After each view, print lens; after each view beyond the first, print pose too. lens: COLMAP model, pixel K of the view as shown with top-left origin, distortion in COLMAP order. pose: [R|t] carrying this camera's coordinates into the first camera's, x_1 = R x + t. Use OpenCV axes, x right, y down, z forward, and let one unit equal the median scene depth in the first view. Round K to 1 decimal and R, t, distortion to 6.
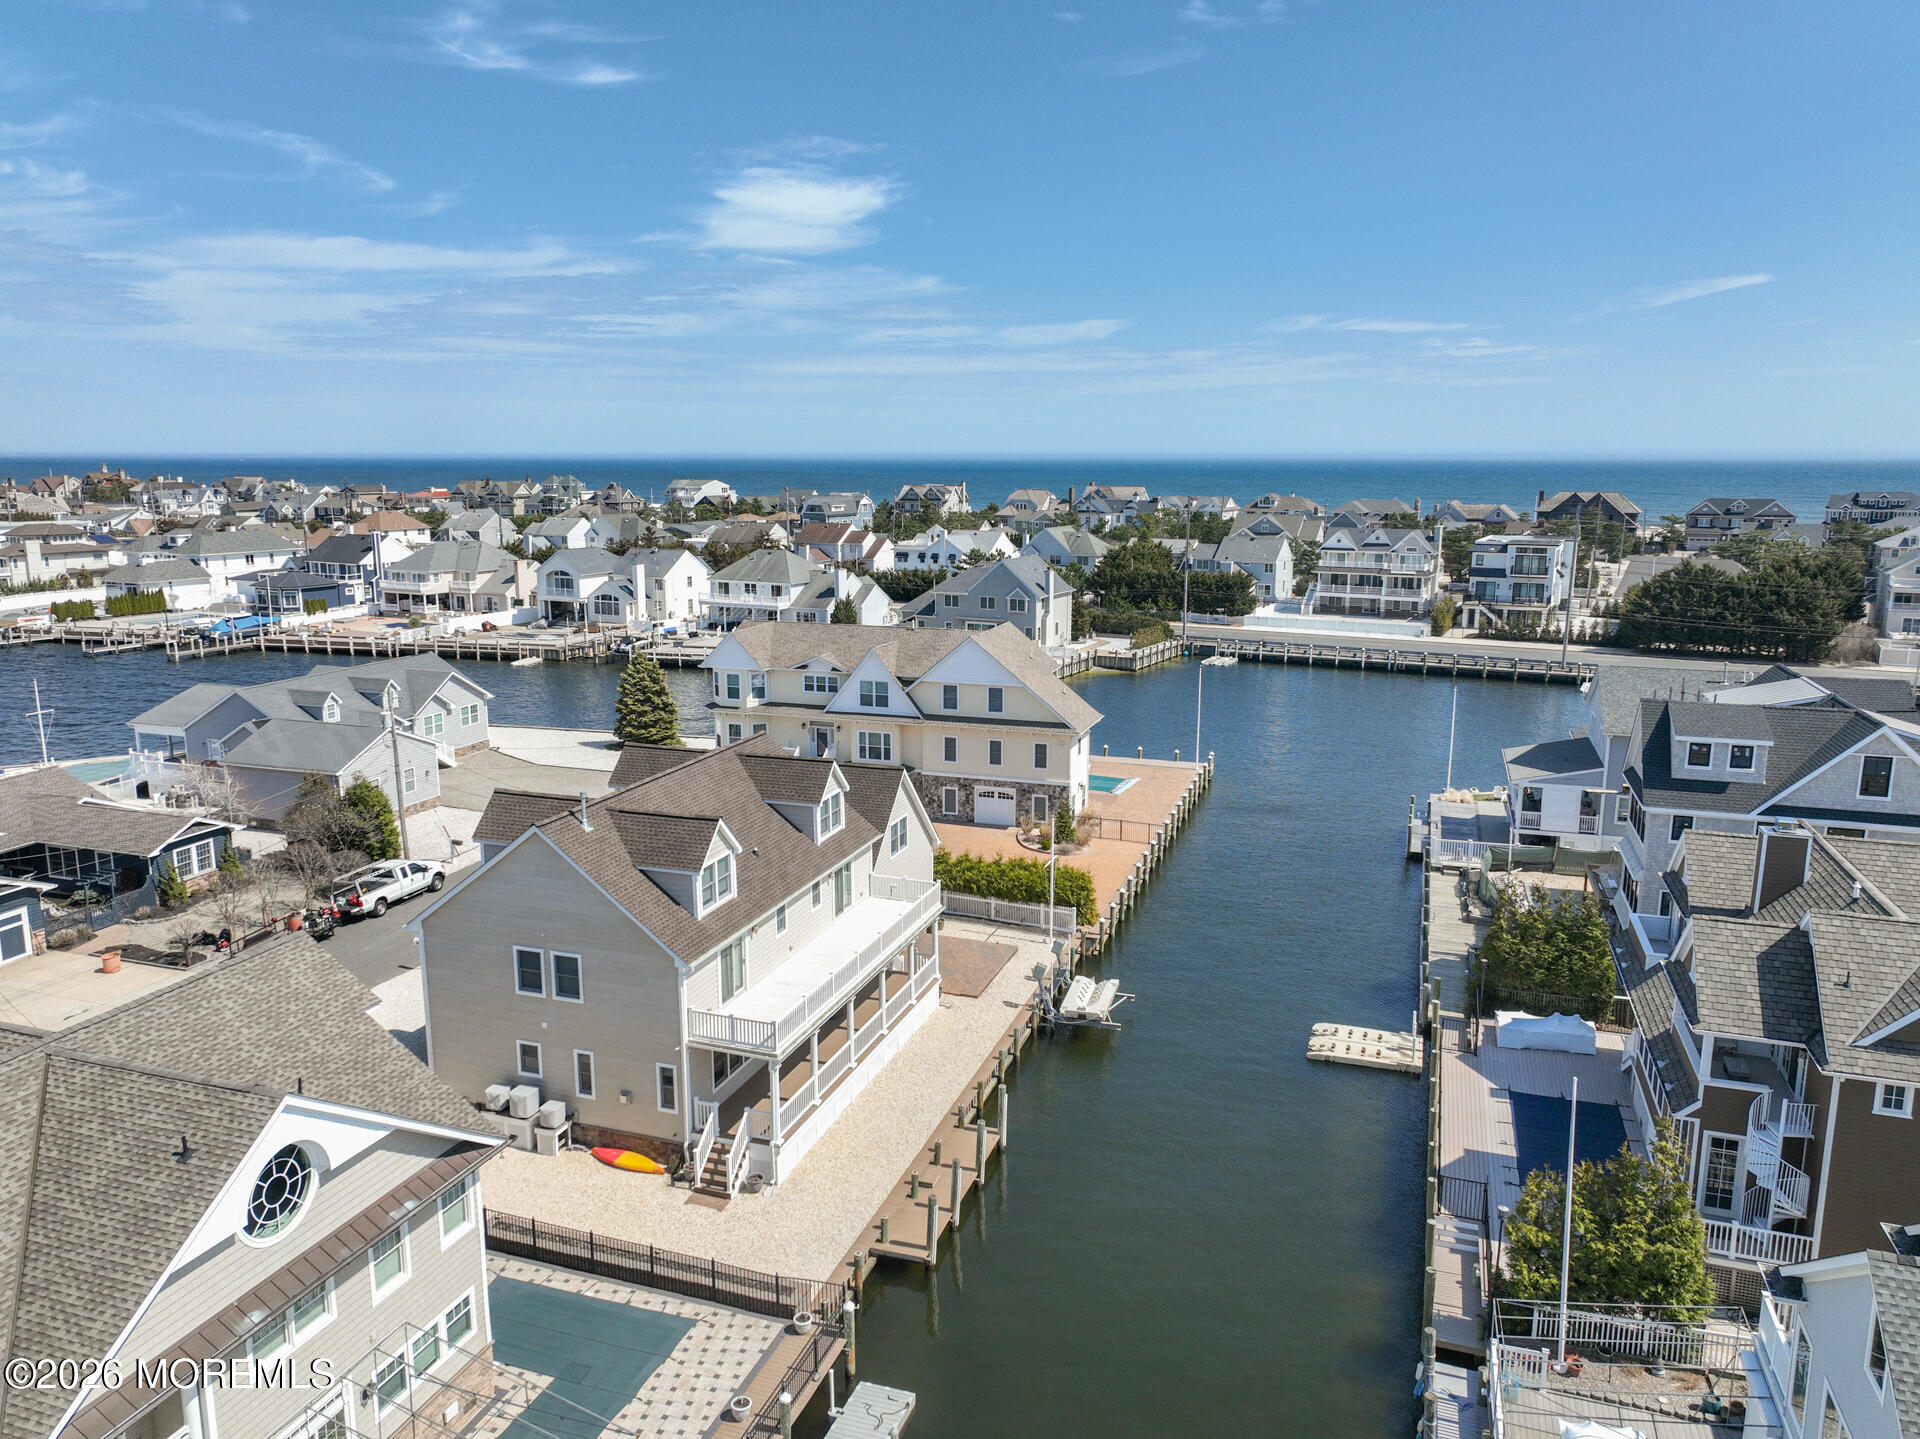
lens RADIAL K [[1343.6, 0, 960.0], [0, 1343.6, 719.5], [0, 0, 1]] dist [0.006703, 0.003328]
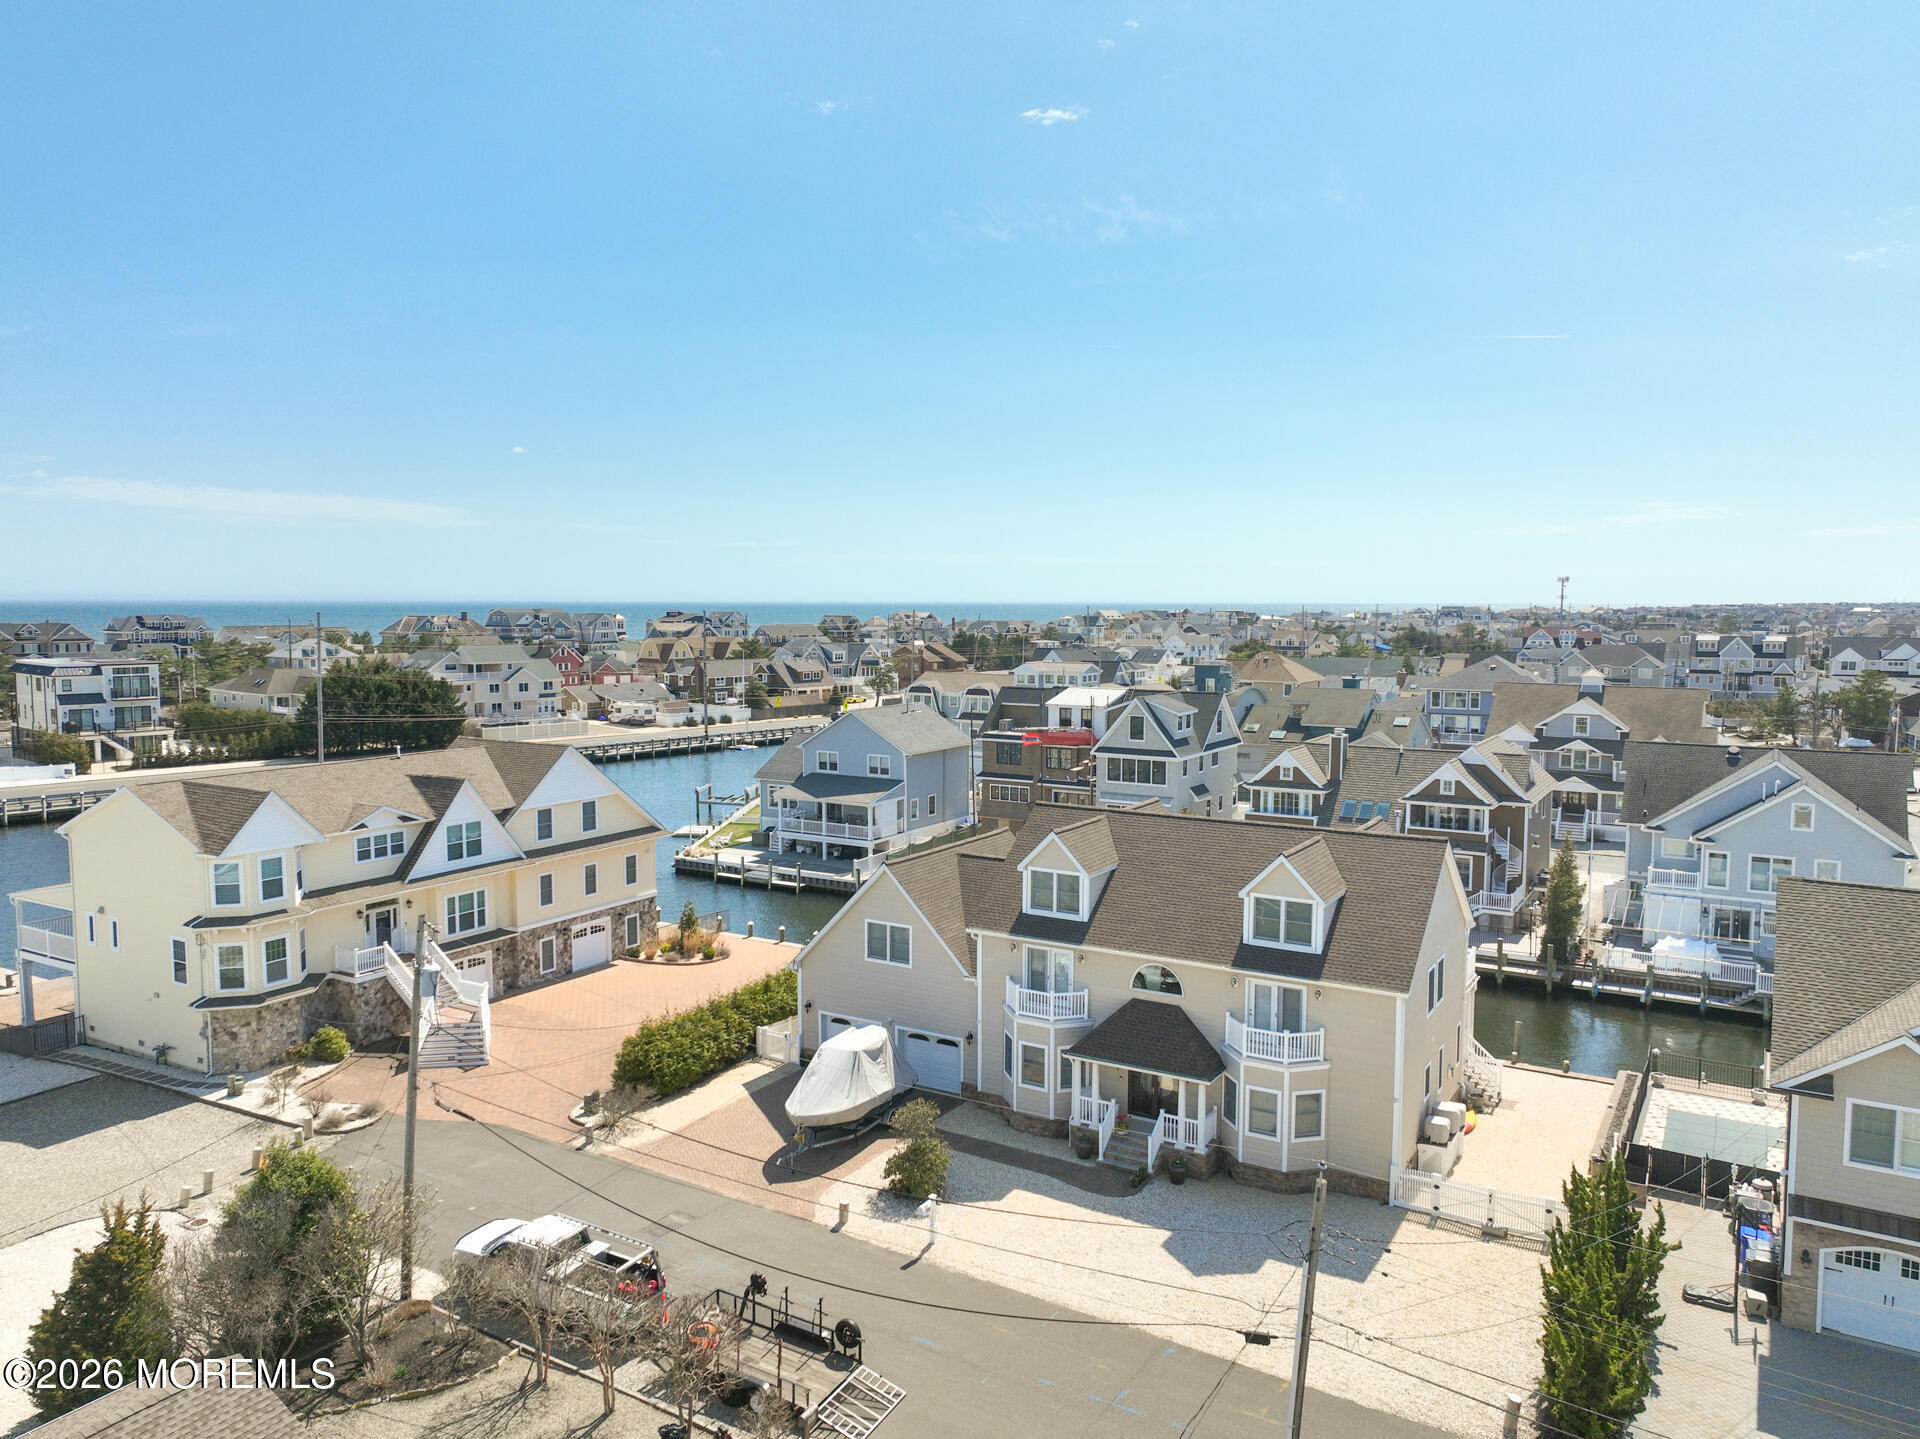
lens RADIAL K [[1349.1, 0, 960.5], [0, 1349.1, 715.0], [0, 0, 1]] dist [0.002649, 0.009194]
pose [[0.208411, -0.083256, 0.974491, -0.577107], [0.185318, 0.981682, 0.044237, -0.055147], [-0.960324, 0.171371, 0.220022, 0.450526]]
